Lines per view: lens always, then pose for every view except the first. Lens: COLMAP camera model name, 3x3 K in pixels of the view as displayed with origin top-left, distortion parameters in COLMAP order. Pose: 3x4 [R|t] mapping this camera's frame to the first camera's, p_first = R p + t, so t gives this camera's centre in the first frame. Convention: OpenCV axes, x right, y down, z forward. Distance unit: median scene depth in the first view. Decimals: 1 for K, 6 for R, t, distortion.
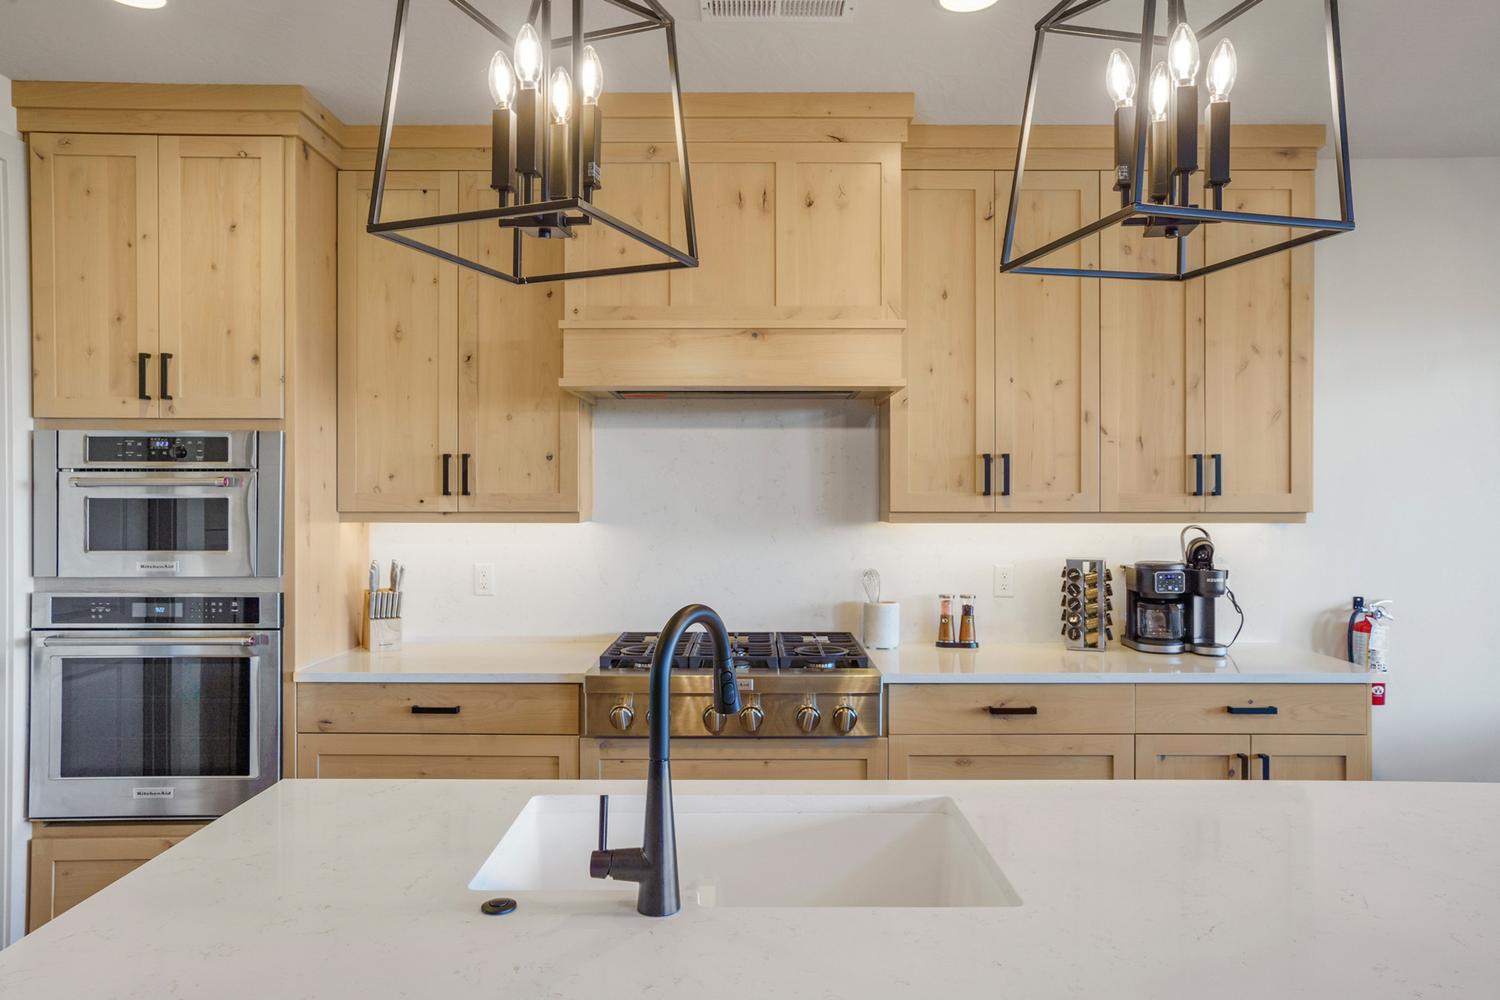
lens RADIAL K [[993.5, 0, 750.0], [0, 993.5, 500.0], [0, 0, 1]] dist [-0.012639, 0.000070]
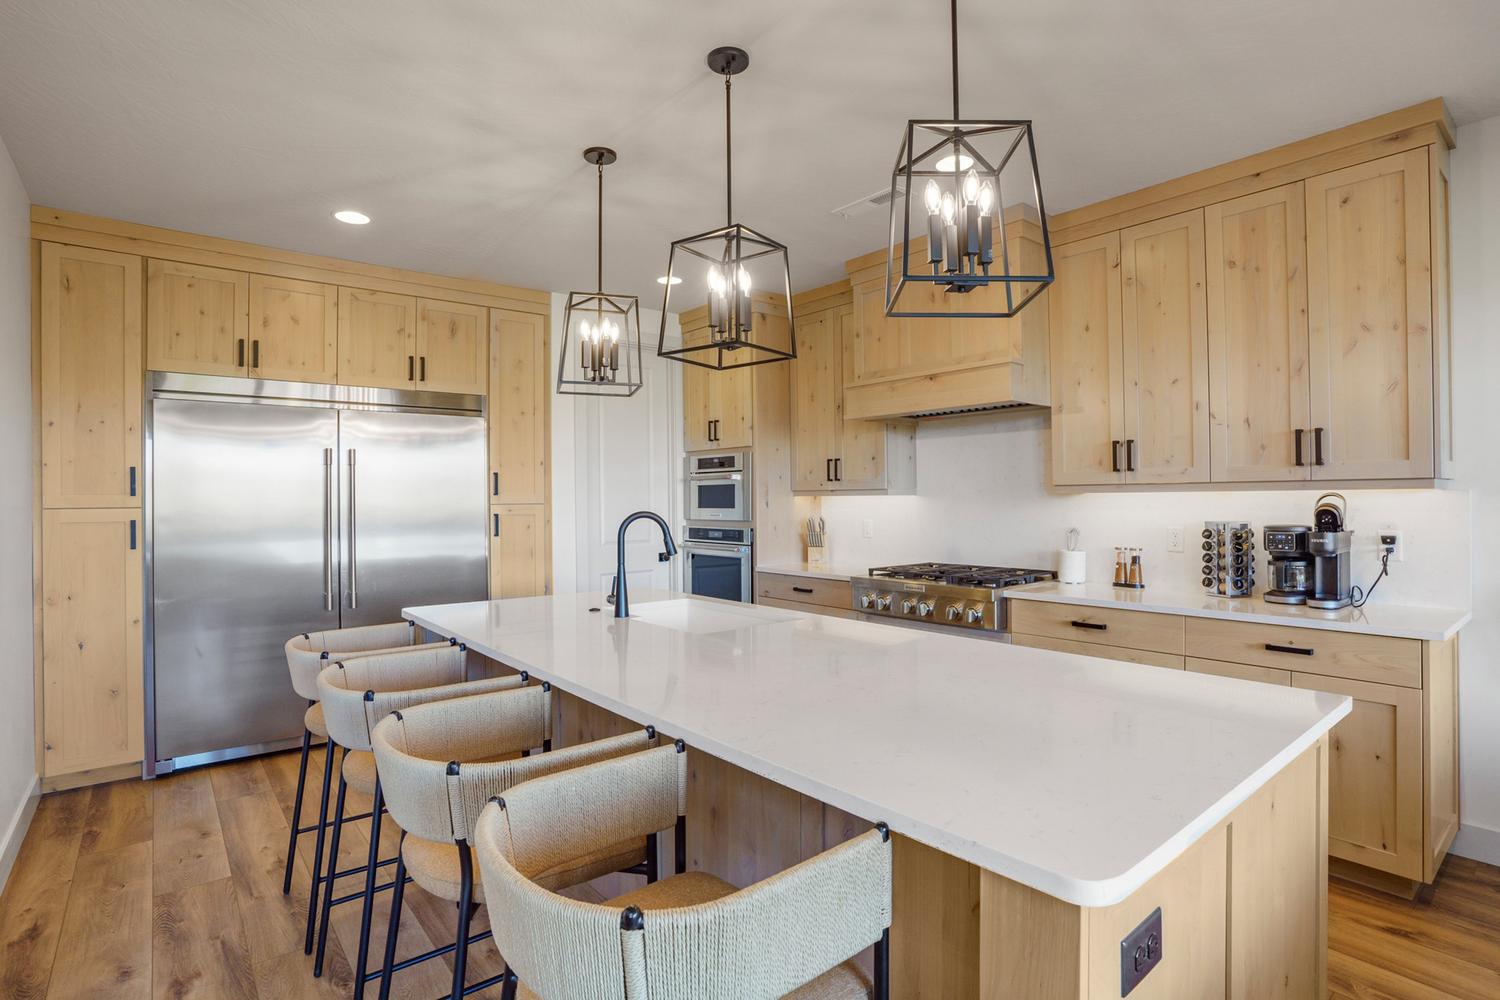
lens RADIAL K [[776.2, 0, 750.0], [0, 776.2, 500.0], [0, 0, 1]] dist [-0.028522, 0.000597]
pose [[0.628436, -0.005595, -0.777841, 0.735999], [0.003271, 0.999984, -0.004550, 0.036872], [0.777855, 0.000315, 0.628444, -0.042270]]
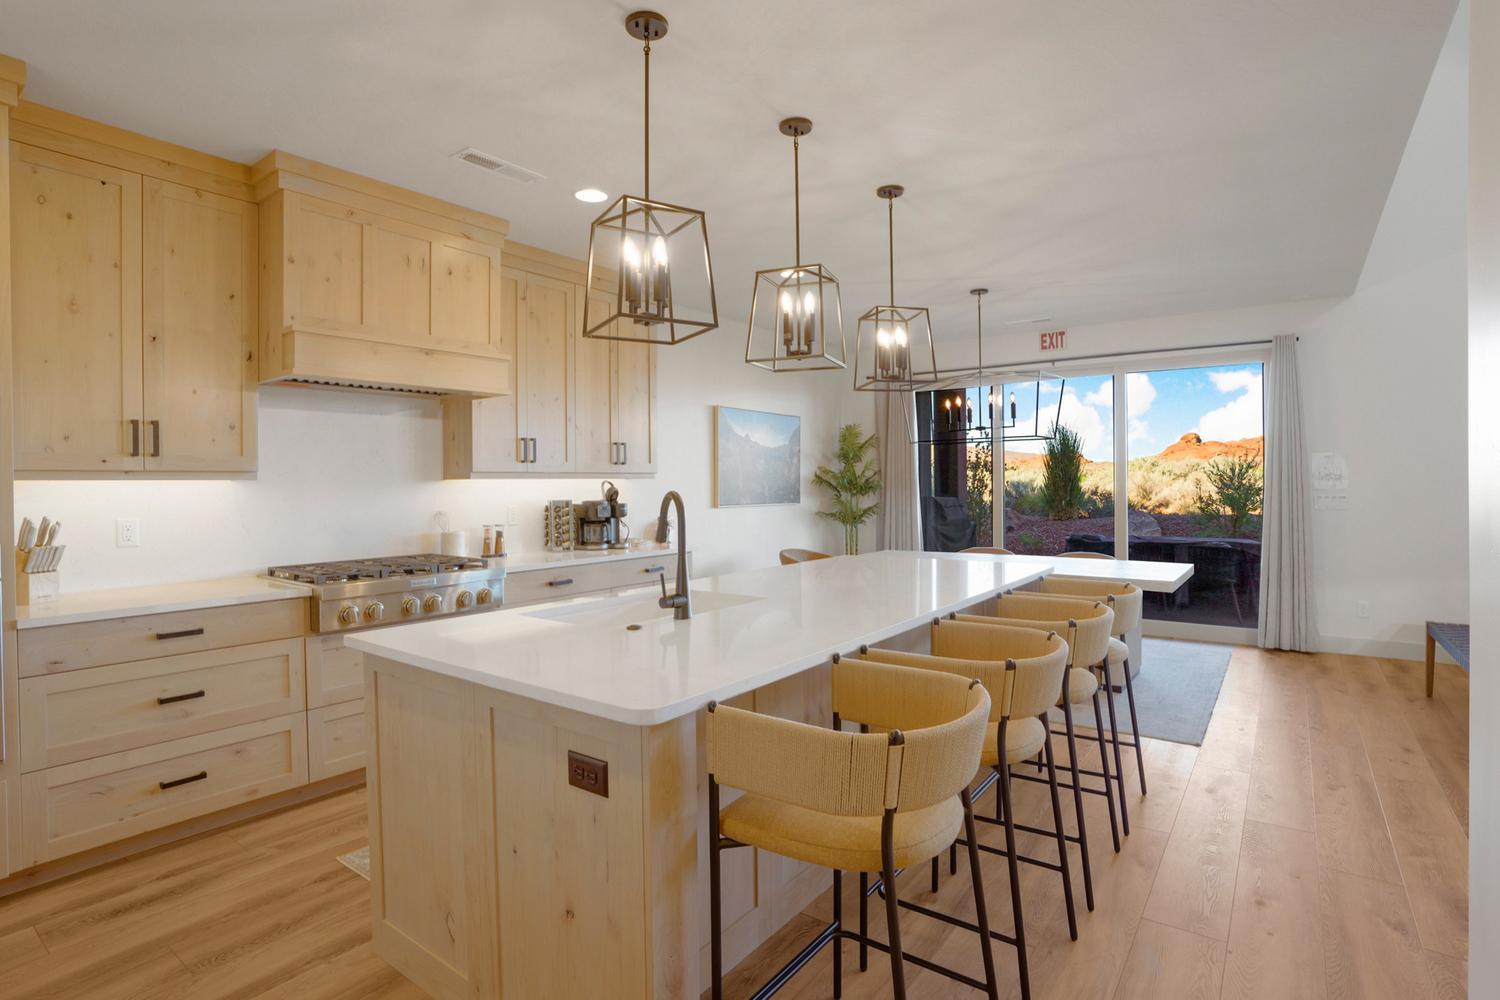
lens RADIAL K [[779.6, 0, 748.4], [0, 779.6, 482.5], [0, 0, 1]] dist [-0.002324, 0.000115]
pose [[0.600404, -0.007096, 0.799665, -0.590589], [0.015958, 0.999868, -0.003108, 0.039393], [-0.799538, 0.014627, 0.600438, -0.099649]]
